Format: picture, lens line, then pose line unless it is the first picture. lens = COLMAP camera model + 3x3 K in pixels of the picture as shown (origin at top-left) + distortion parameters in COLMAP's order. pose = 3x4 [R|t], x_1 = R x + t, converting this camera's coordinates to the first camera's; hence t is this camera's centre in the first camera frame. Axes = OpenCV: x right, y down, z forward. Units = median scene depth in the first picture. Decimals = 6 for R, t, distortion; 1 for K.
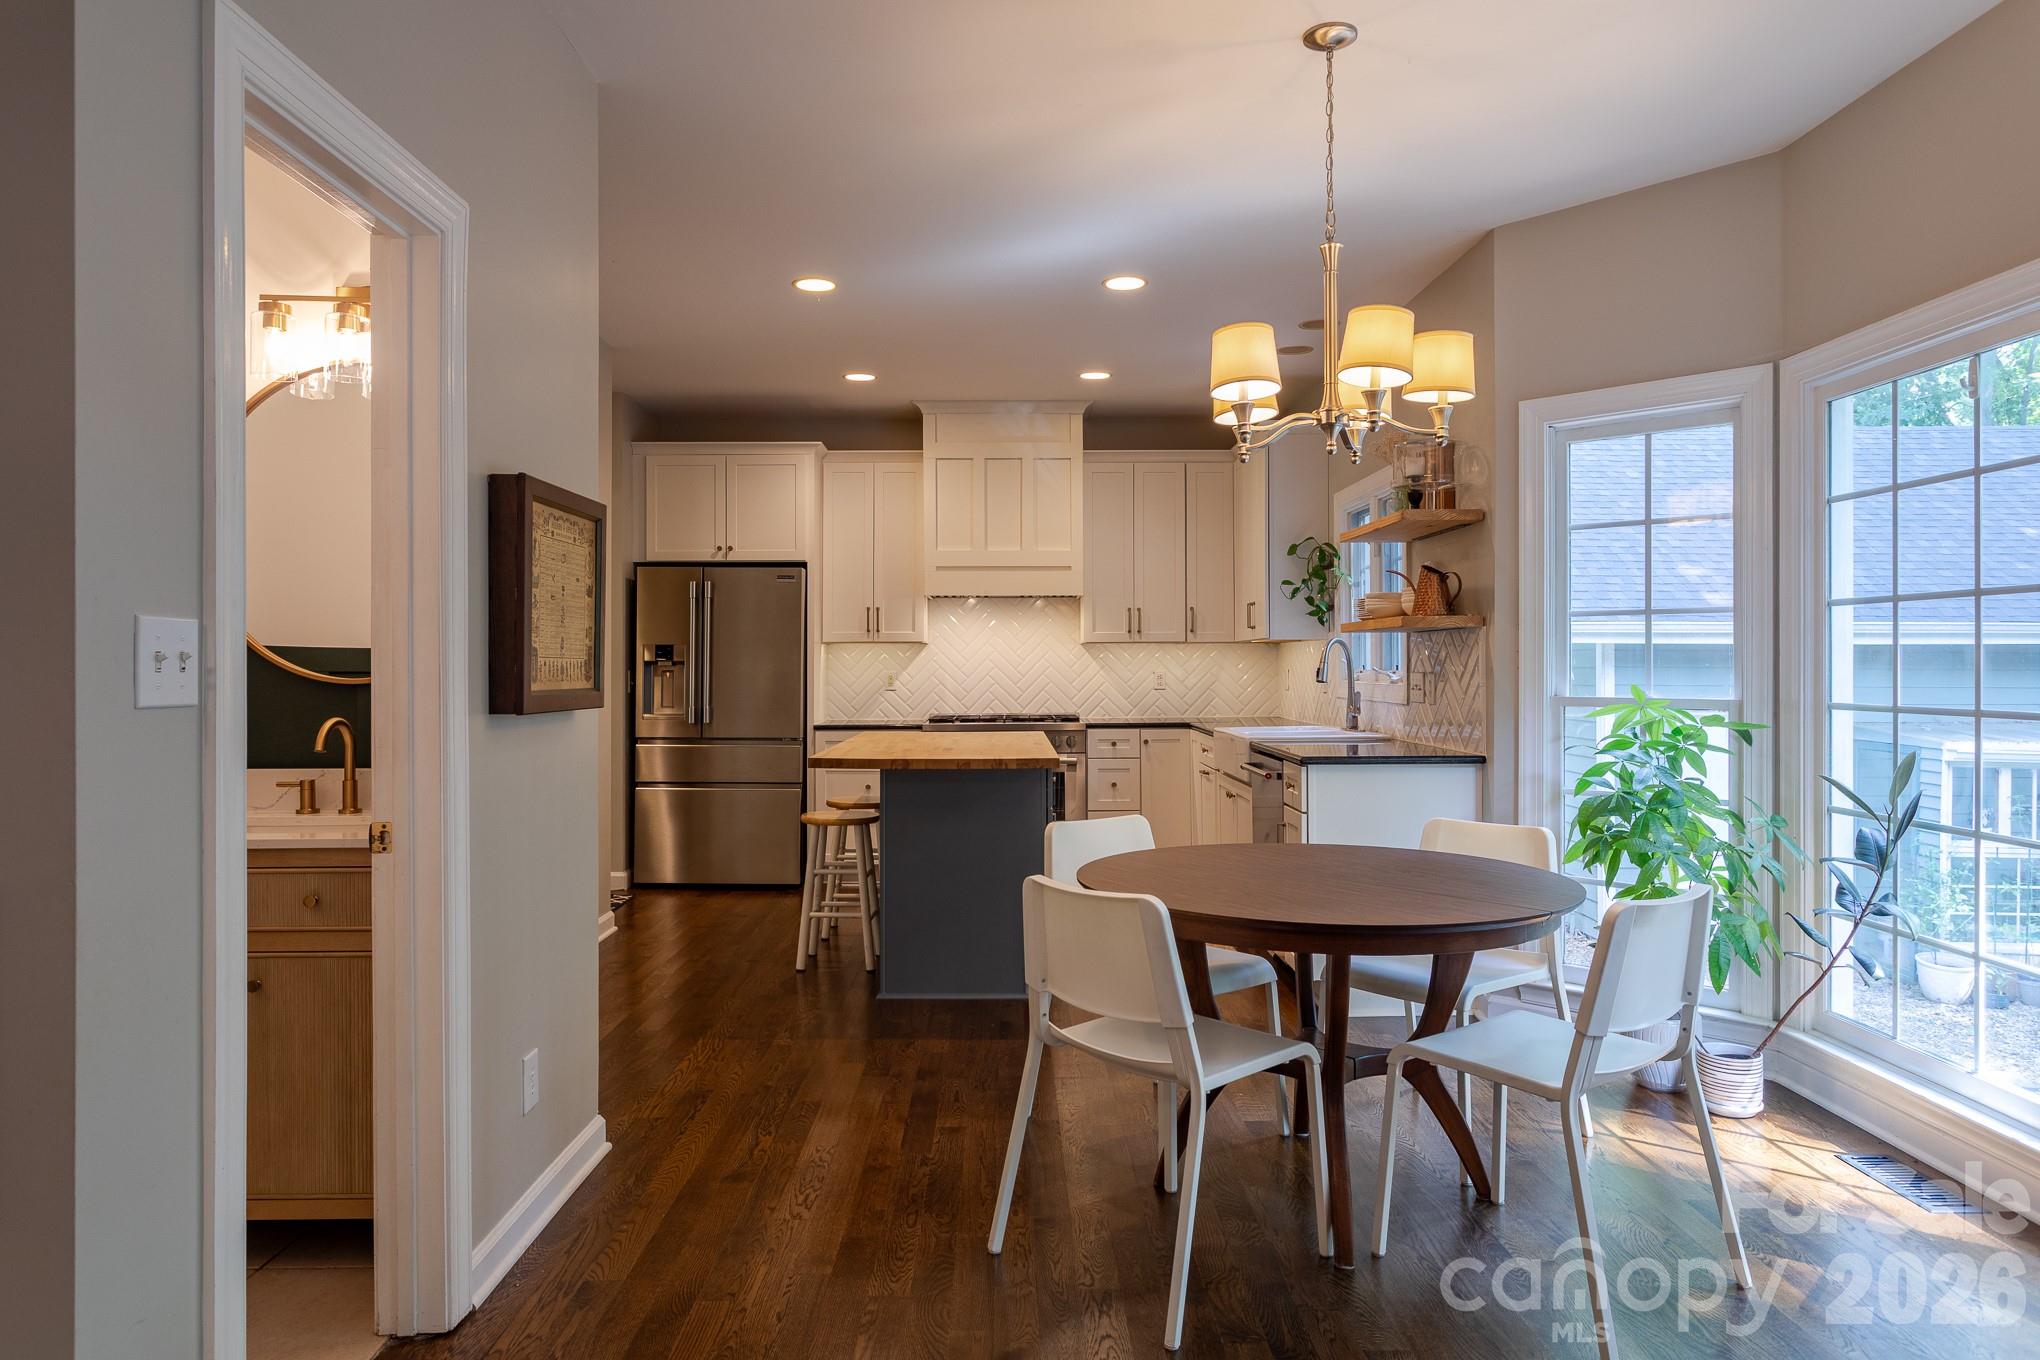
lens RADIAL K [[1230.2, 0, 1047.7], [0, 1230.2, 656.9], [0, 0, 1]] dist [0.001112, 0.000730]
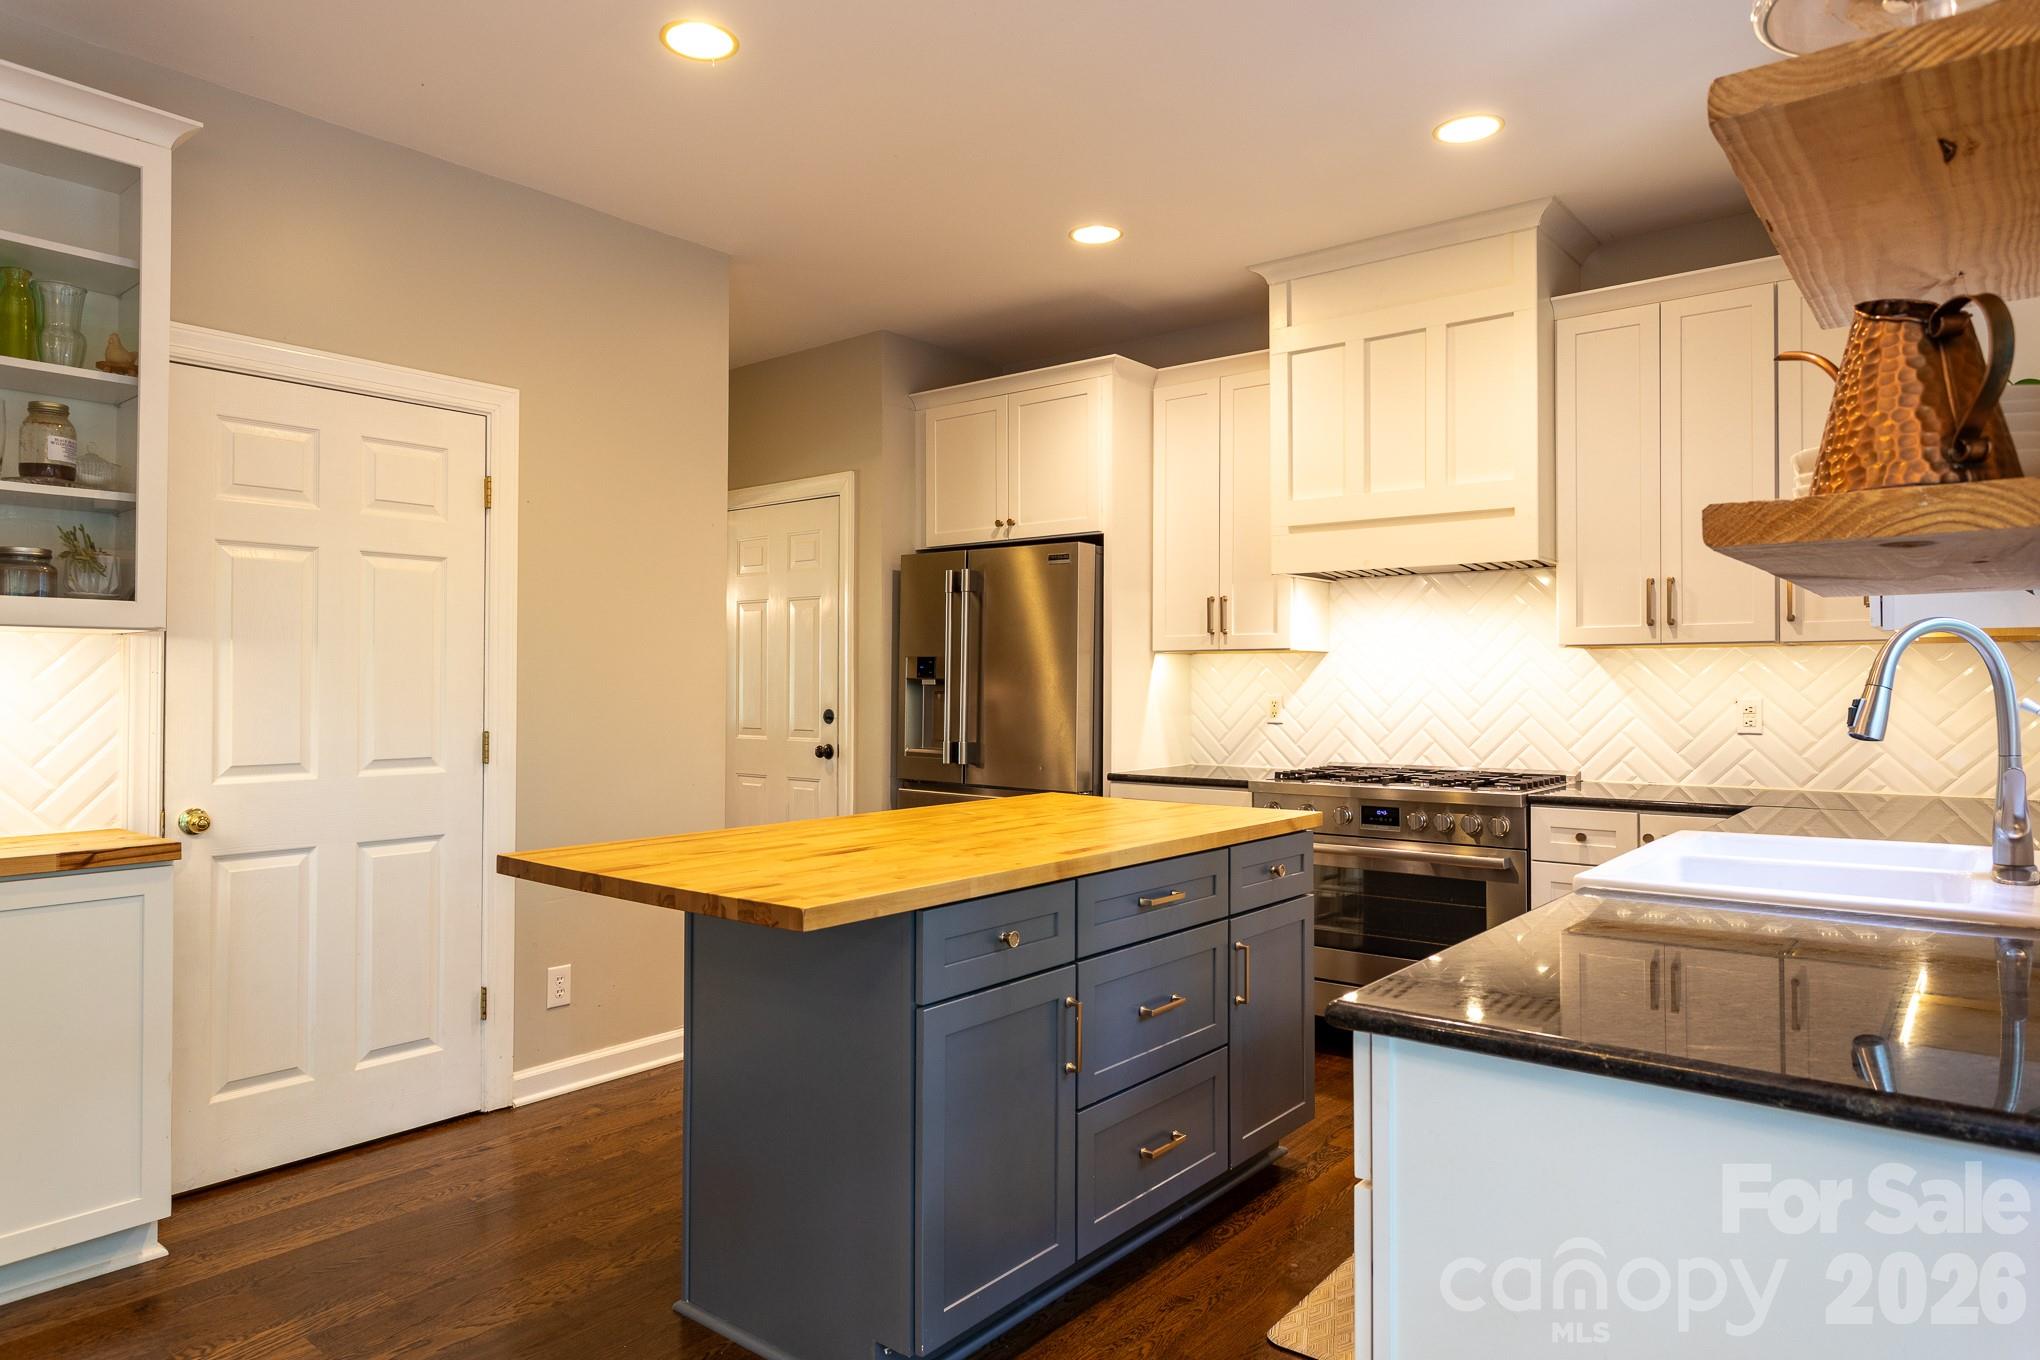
lens RADIAL K [[1230.2, 0, 1047.7], [0, 1230.2, 656.9], [0, 0, 1]] dist [0.001112, 0.000730]
pose [[0.766724, -0.009244, -0.641911, 0.217787], [0.000927, 0.999911, -0.013293, 0.000454], [0.641977, 0.009597, 0.766664, 0.452084]]
